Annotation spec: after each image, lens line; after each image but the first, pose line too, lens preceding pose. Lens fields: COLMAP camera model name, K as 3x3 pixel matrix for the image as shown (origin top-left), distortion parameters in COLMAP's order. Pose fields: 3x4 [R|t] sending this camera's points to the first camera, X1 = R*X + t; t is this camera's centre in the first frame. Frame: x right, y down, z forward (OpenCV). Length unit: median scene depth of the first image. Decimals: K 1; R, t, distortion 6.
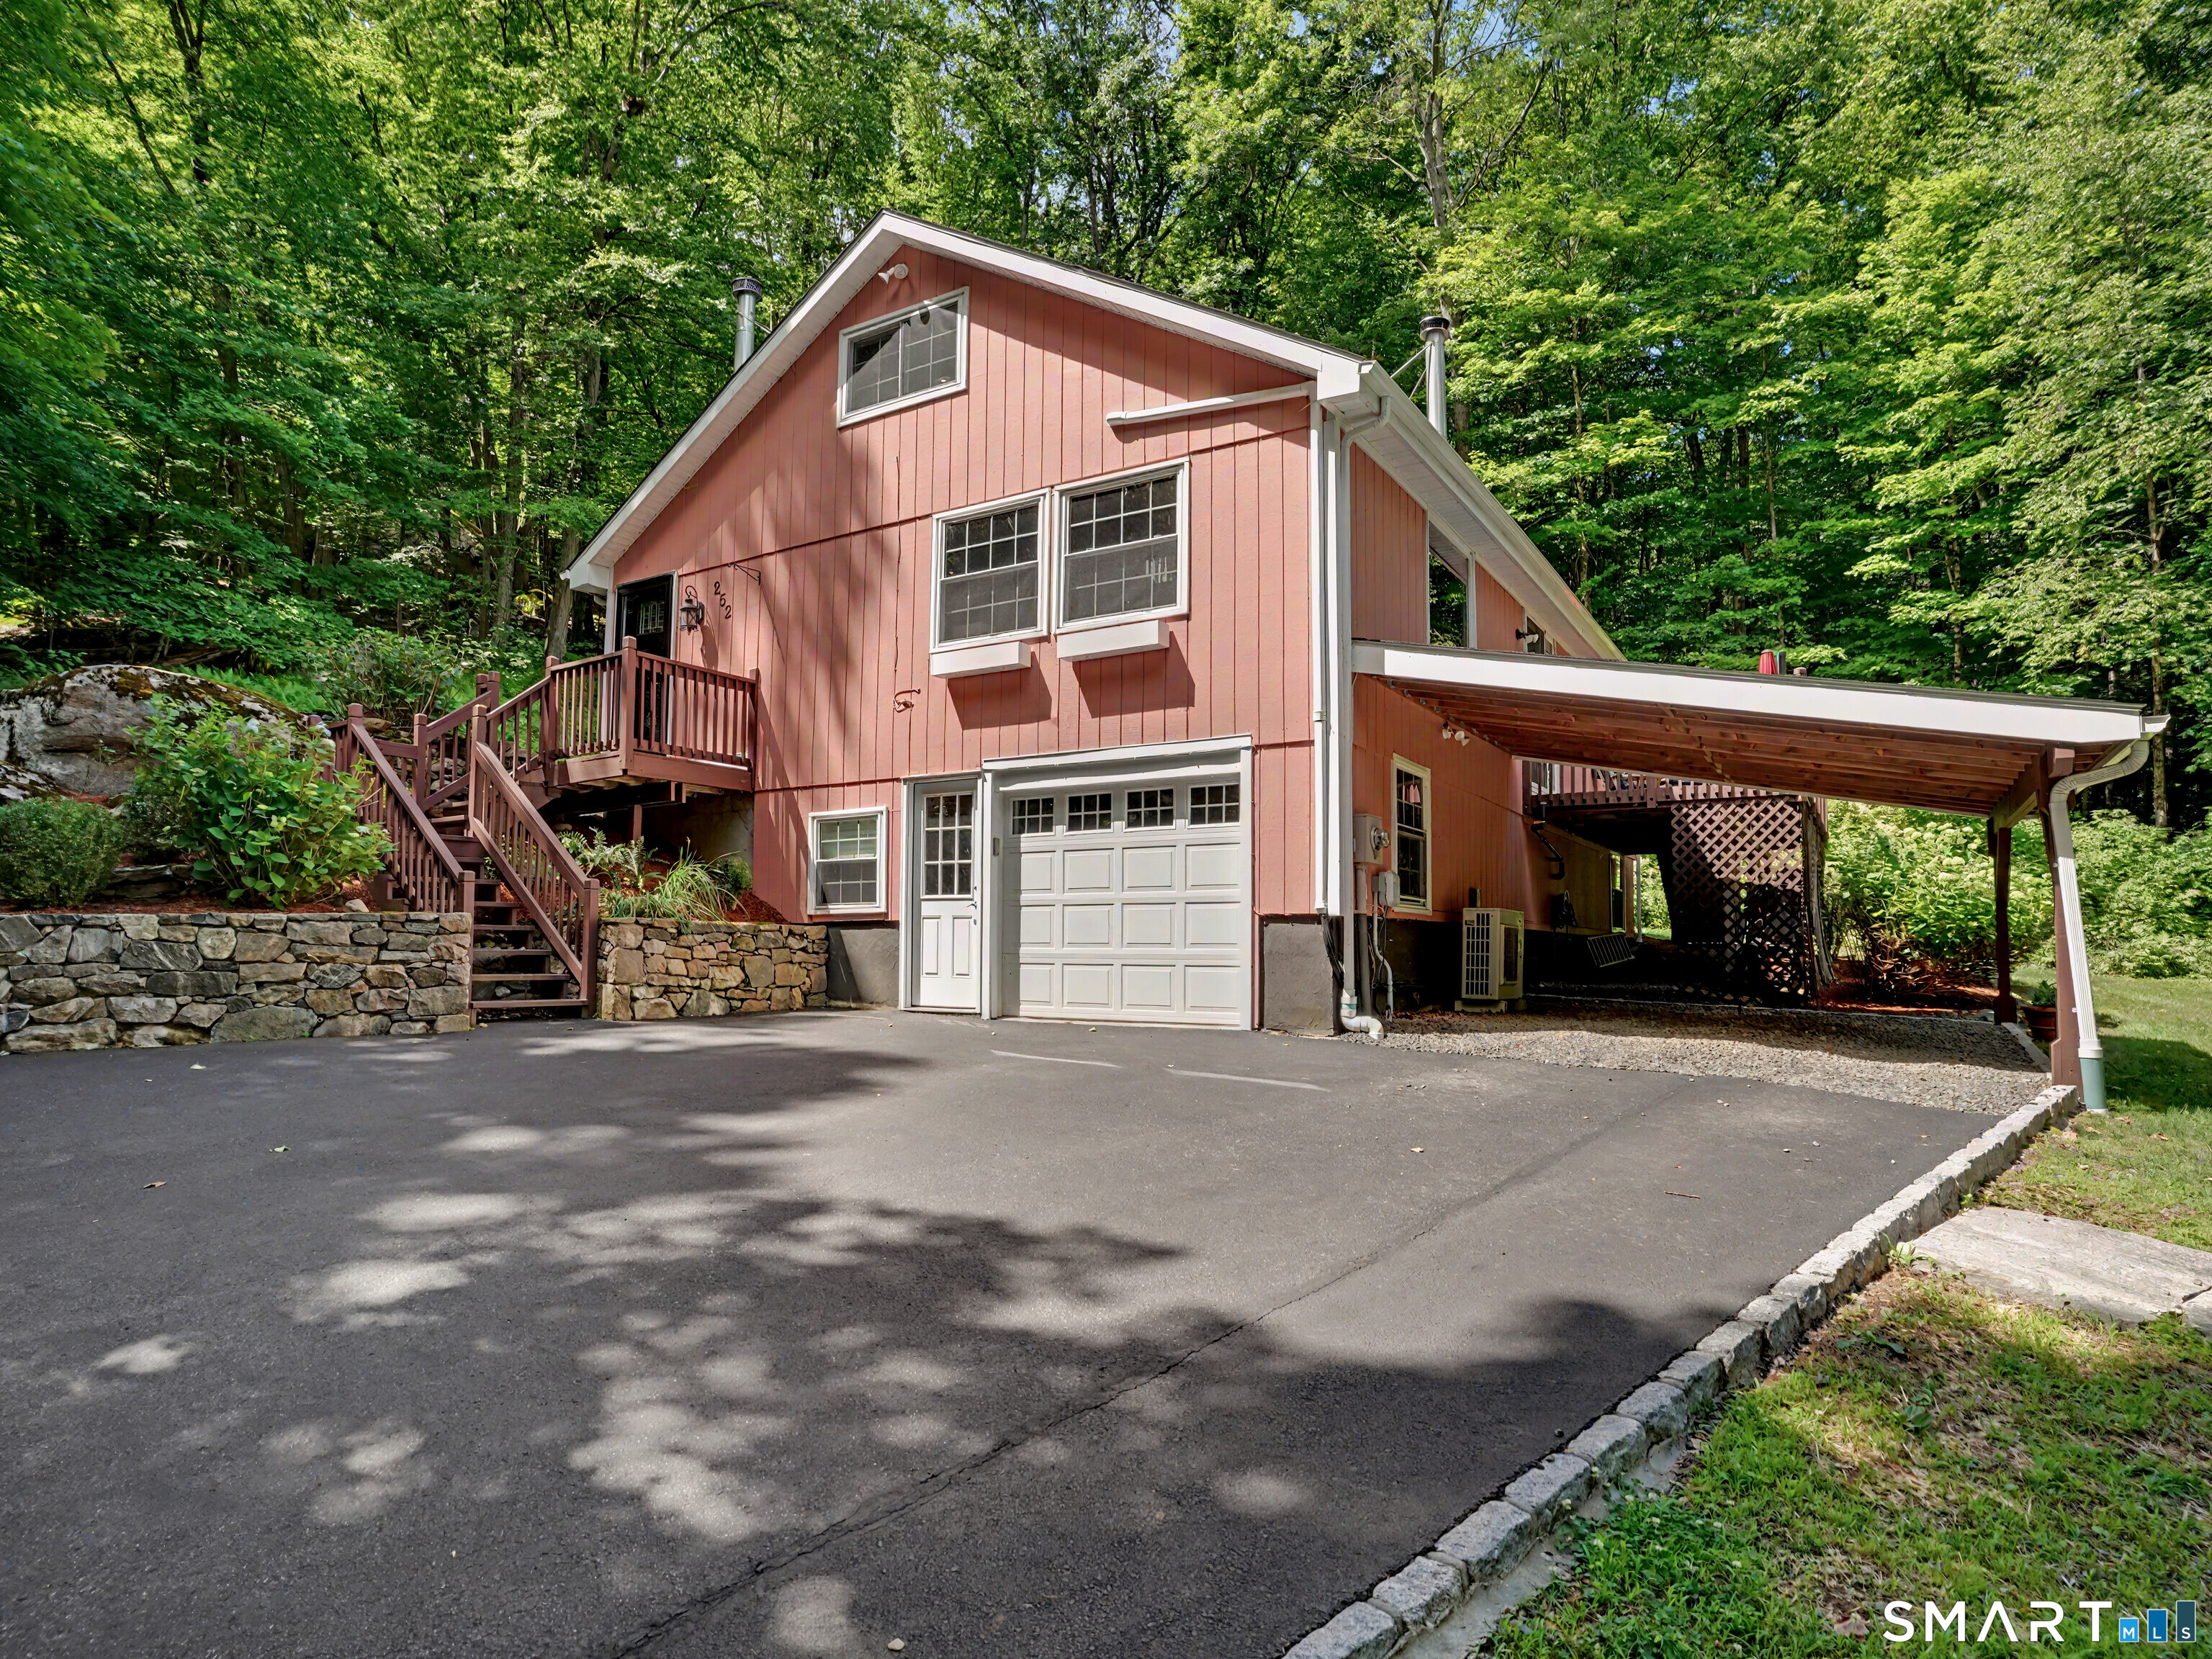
lens RADIAL K [[1229.3, 0, 1094.2], [0, 1229.3, 863.8], [0, 0, 1]] dist [-0.085148, 0.040192]
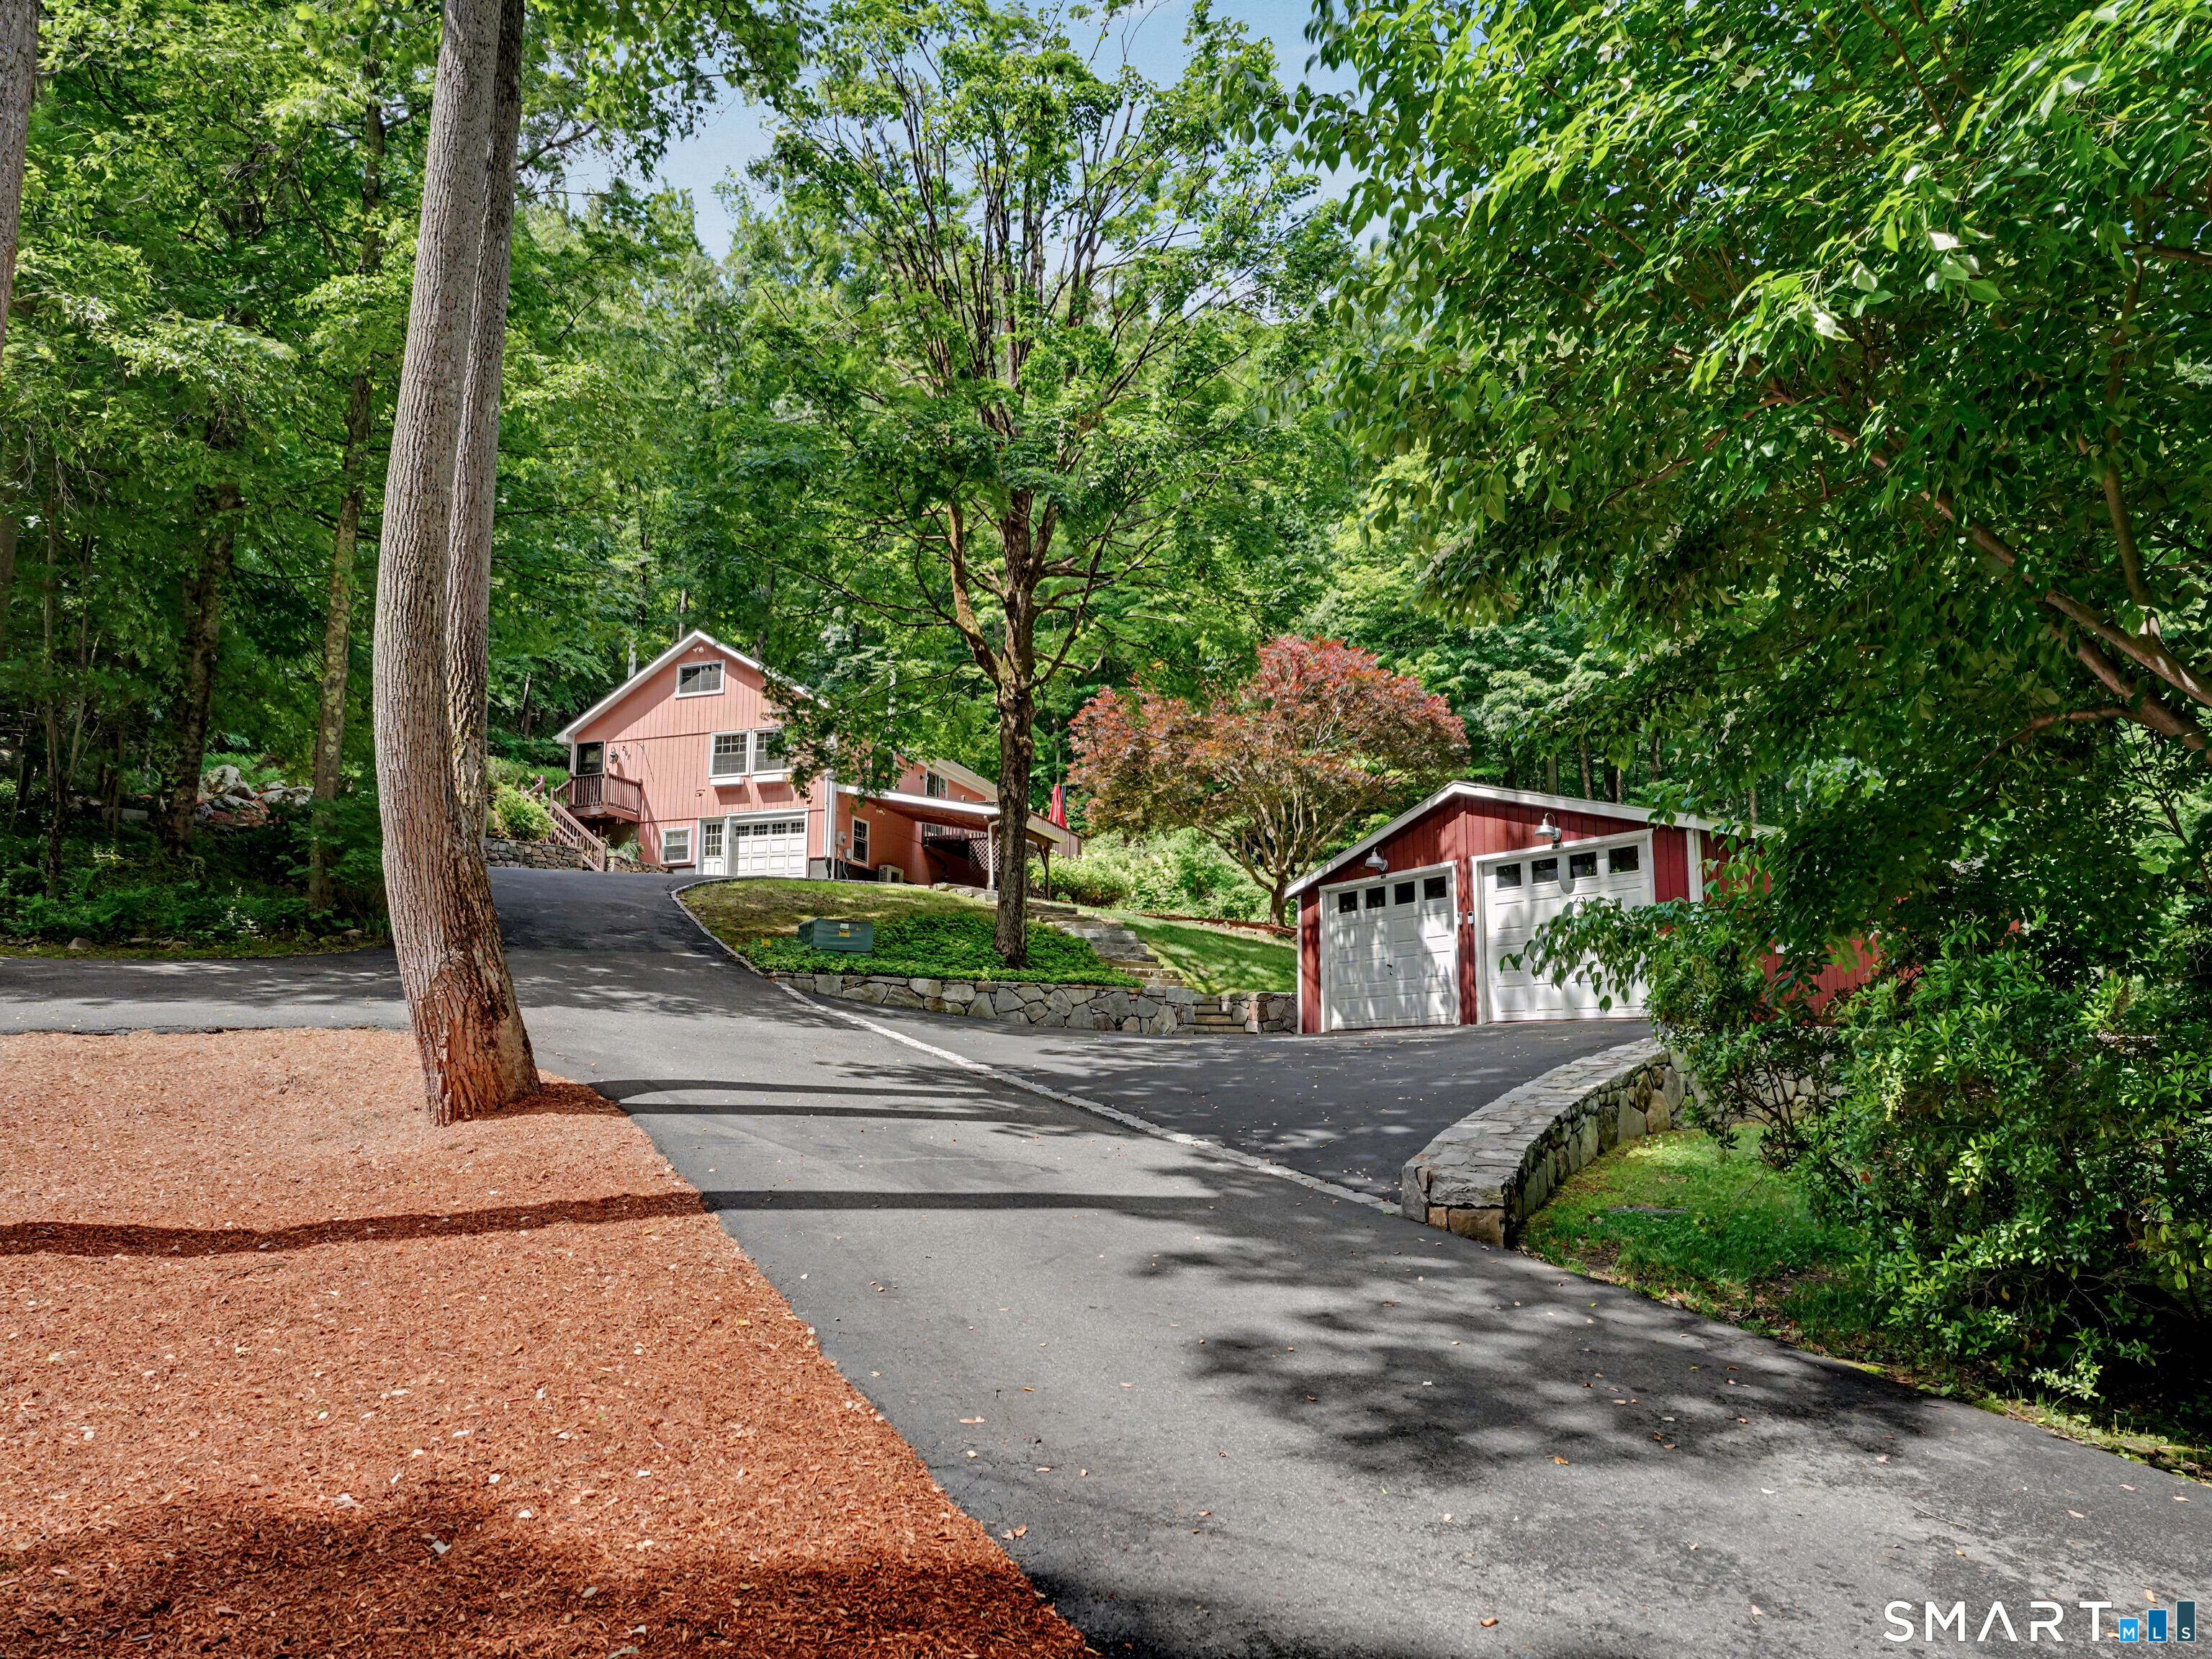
lens RADIAL K [[1229.3, 0, 1094.2], [0, 1229.3, 863.8], [0, 0, 1]] dist [-0.085148, 0.040192]
pose [[0.963296, 0.028768, 0.266897, -0.013178], [-0.008678, 0.997059, -0.076148, 0.276182], [-0.268302, 0.071037, 0.960712, -2.263815]]
